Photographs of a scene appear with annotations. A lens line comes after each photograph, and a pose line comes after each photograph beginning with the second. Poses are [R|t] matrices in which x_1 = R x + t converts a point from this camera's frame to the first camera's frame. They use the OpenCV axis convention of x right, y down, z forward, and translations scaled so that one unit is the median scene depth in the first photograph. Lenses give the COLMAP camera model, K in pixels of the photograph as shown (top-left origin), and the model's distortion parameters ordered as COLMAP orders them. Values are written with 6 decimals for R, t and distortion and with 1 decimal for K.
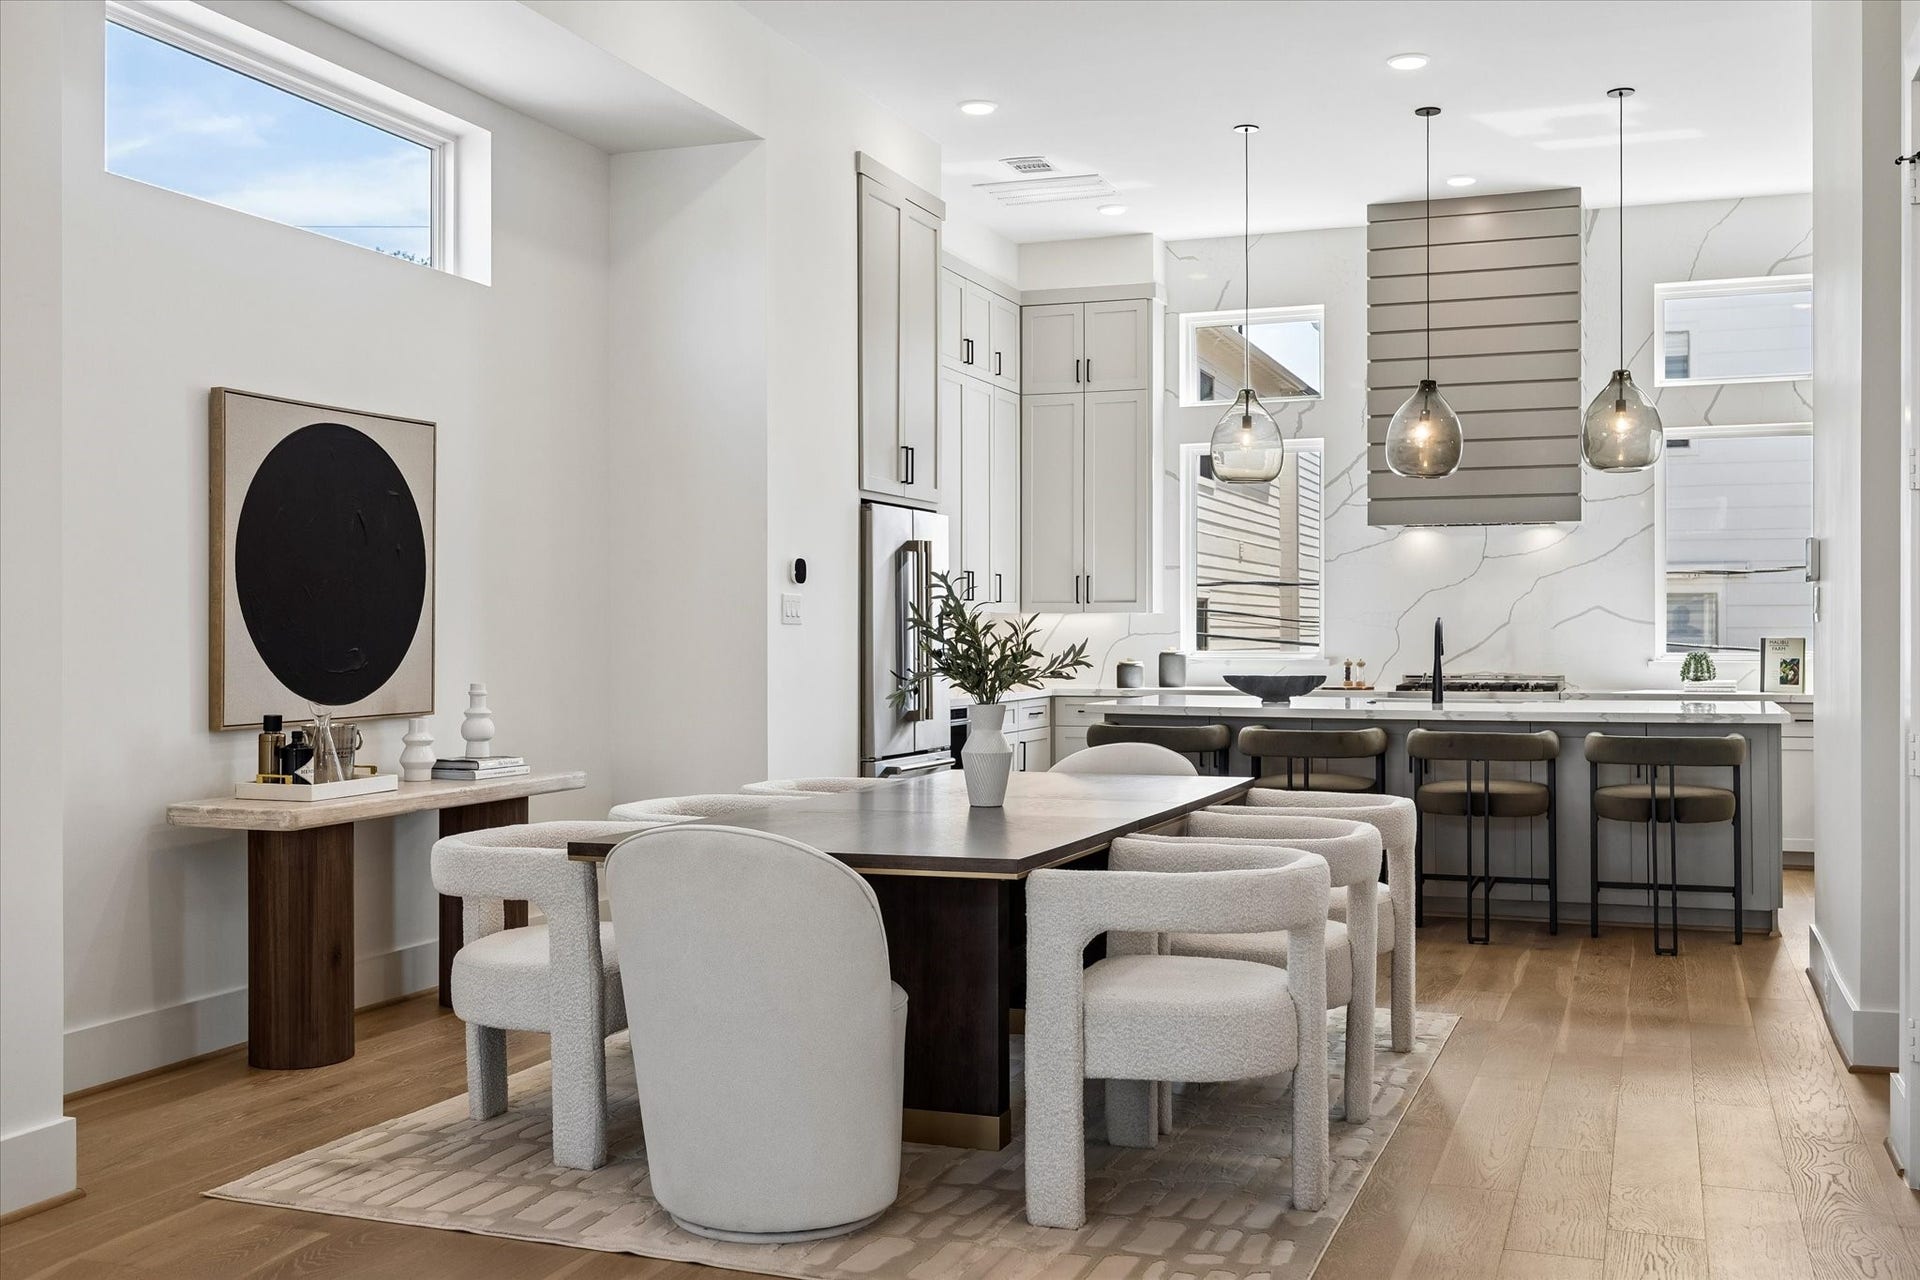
lens RADIAL K [[1865.7, 0, 956.5], [0, 1865.7, 621.2], [0, 0, 1]] dist [0.000832, 0.000000]
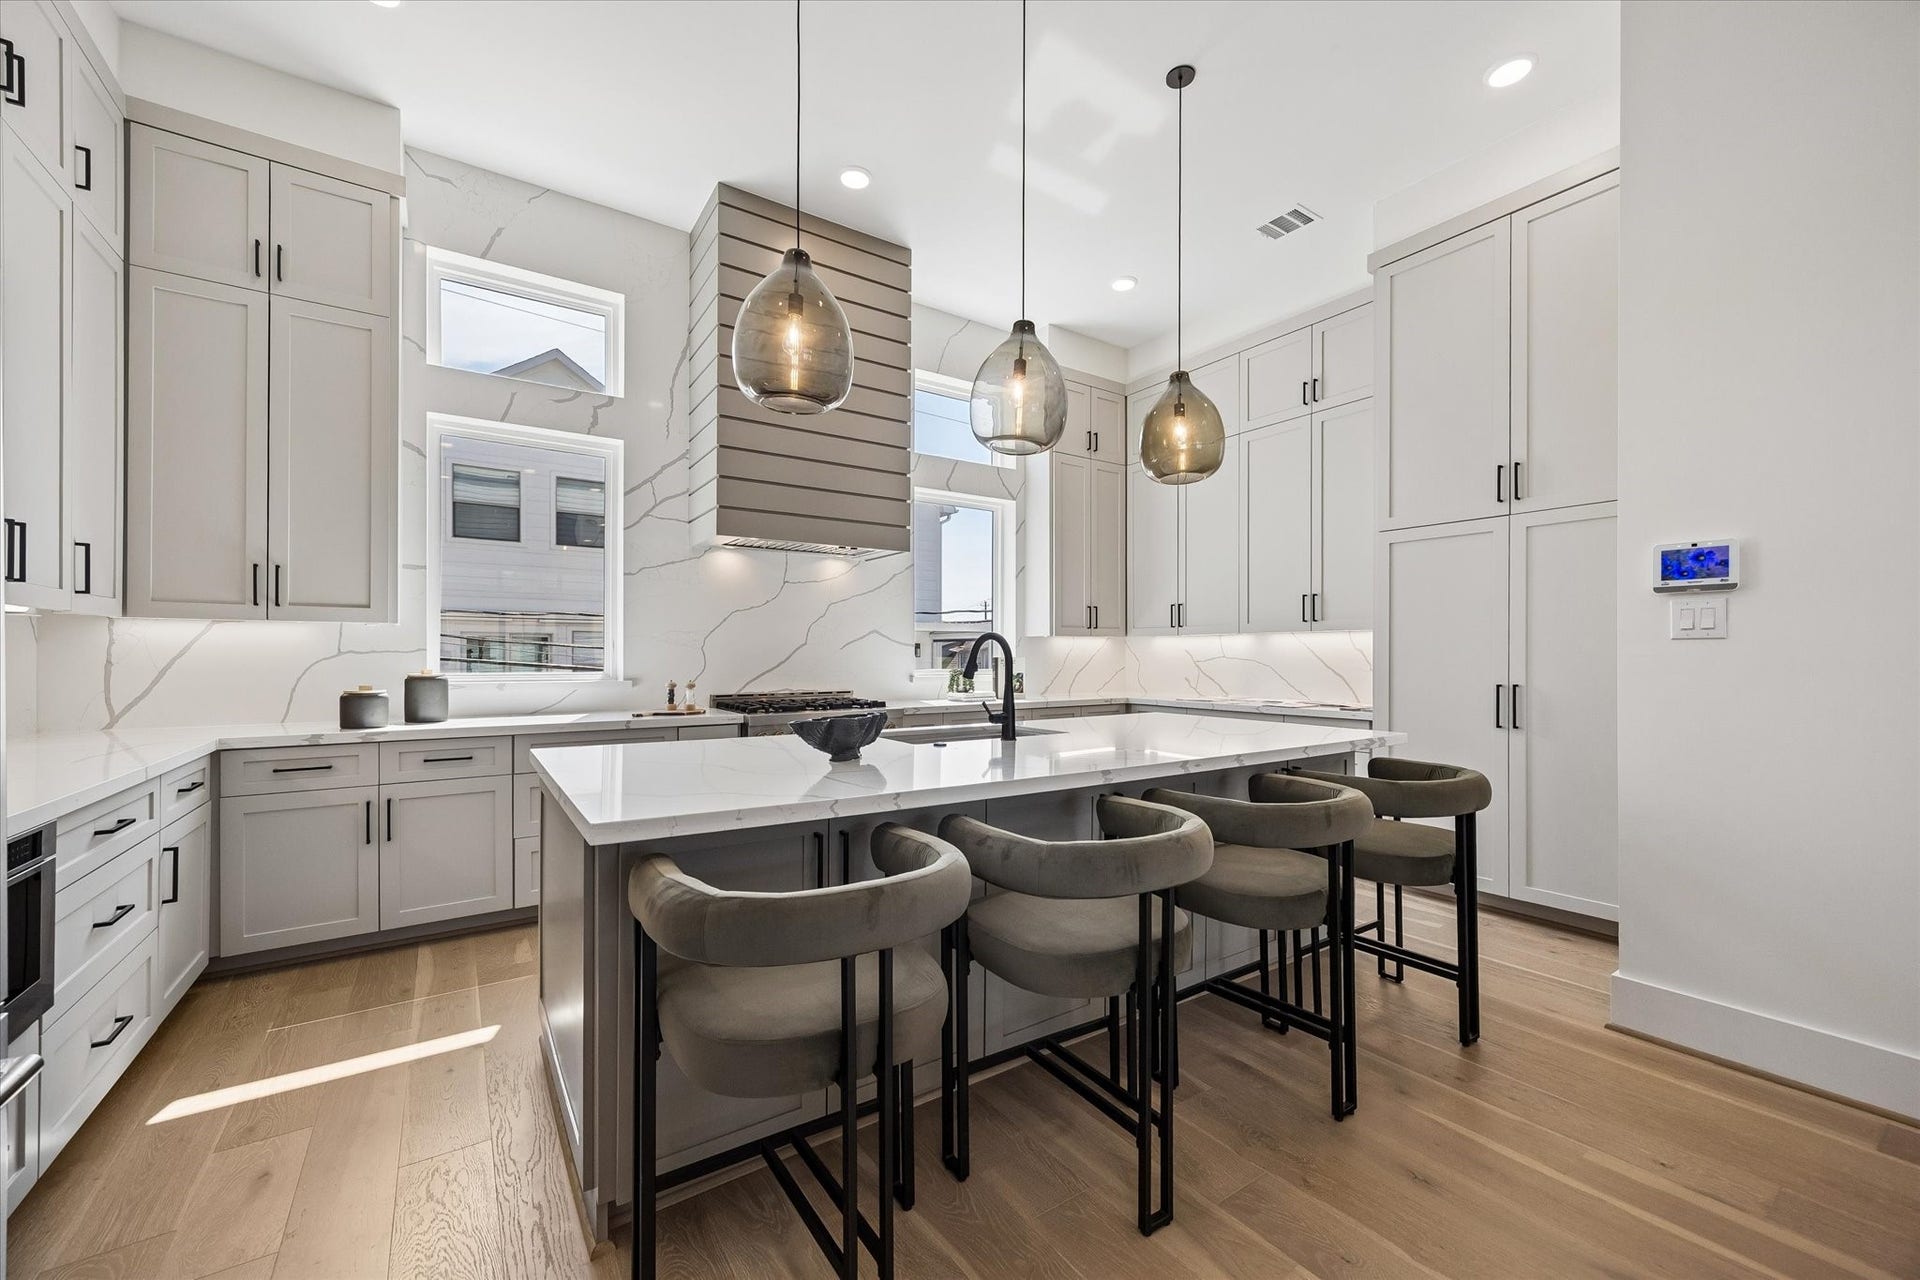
lens RADIAL K [[759.7, 0, 971.2], [0, 759.7, 652.2], [0, 0, 1]] dist [0.001299, 0.000099]
pose [[0.569252, 0.006798, 0.822135, -0.017973], [-0.007936, 0.999965, -0.002773, 0.008383], [-0.822125, -0.004946, 0.569286, 0.883364]]
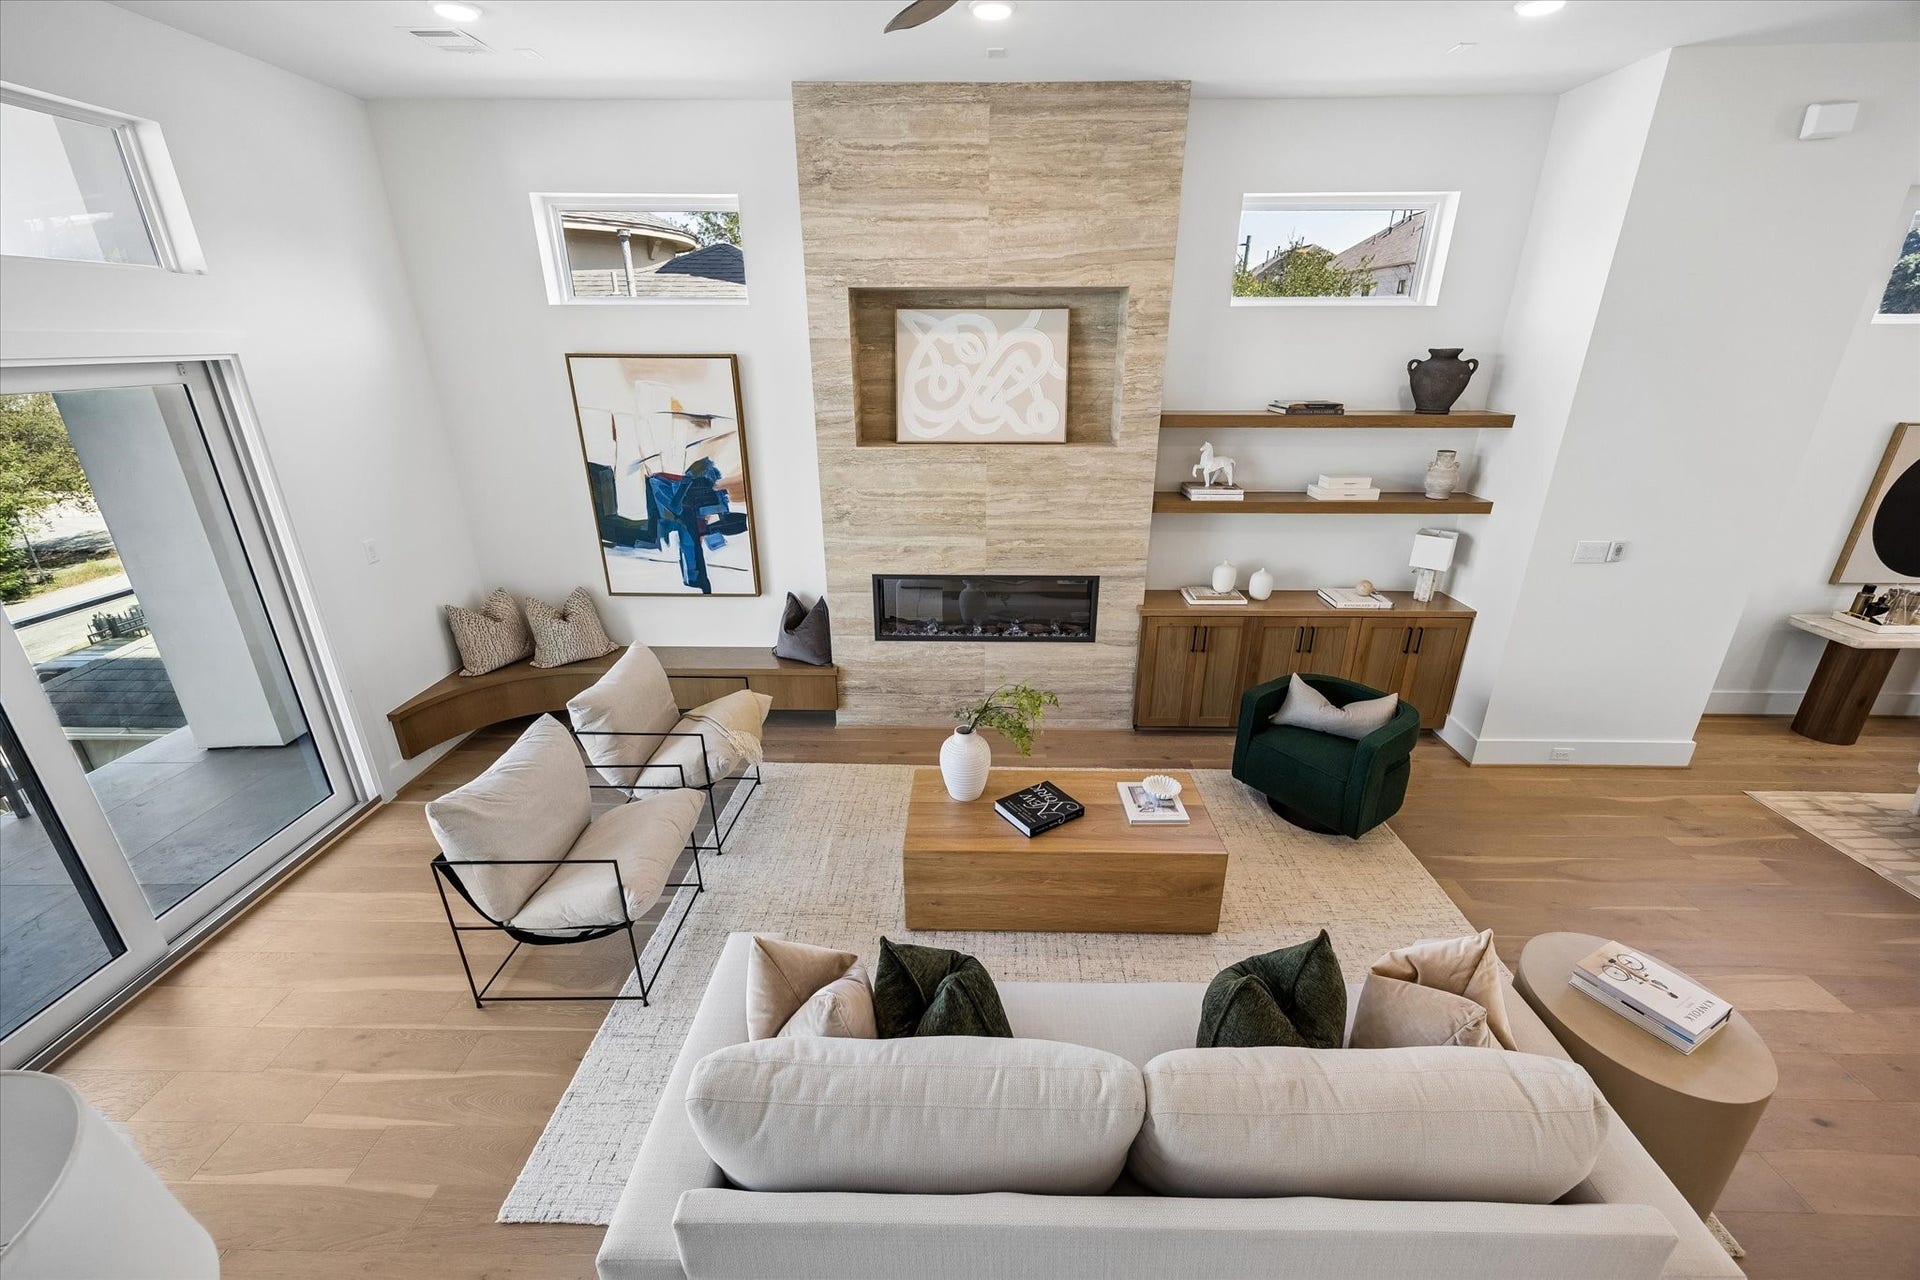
lens RADIAL K [[759.7, 0, 948.6], [0, 759.7, 636.2], [0, 0, 1]] dist [0.001299, 0.000099]
pose [[0.326690, 0.342826, -0.880763, 0.051418], [0.012847, 0.930198, 0.366833, -0.152892], [0.945044, -0.131156, 0.299482, -0.179305]]
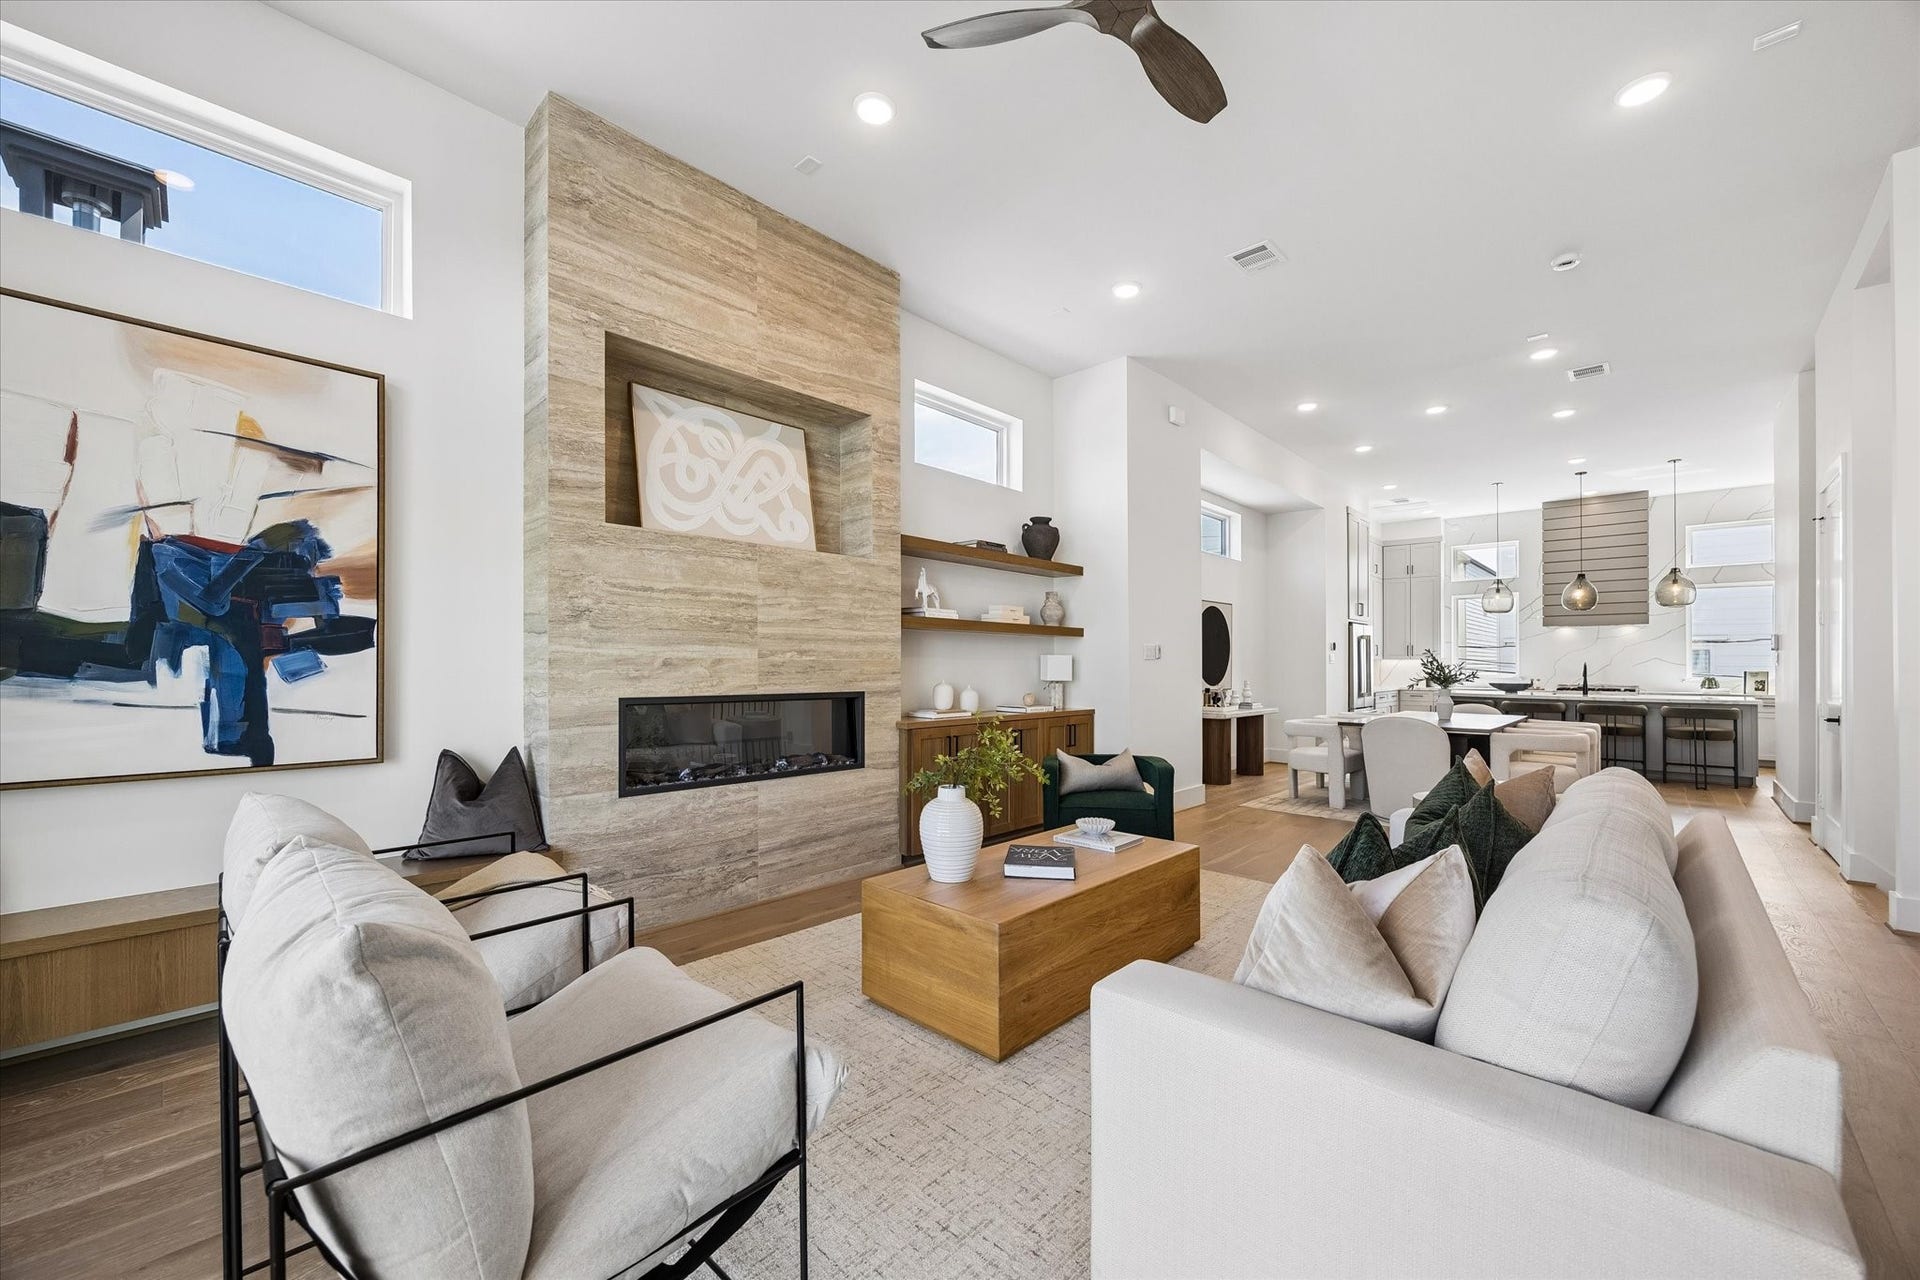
lens RADIAL K [[759.7, 0, 950.2], [0, 759.7, 655.0], [0, 0, 1]] dist [0.001299, 0.000099]
pose [[0.923905, 0.001769, -0.382618, -0.174989], [-0.004122, 0.999977, -0.005329, -0.003357], [0.382600, 0.006501, 0.923891, -0.372411]]
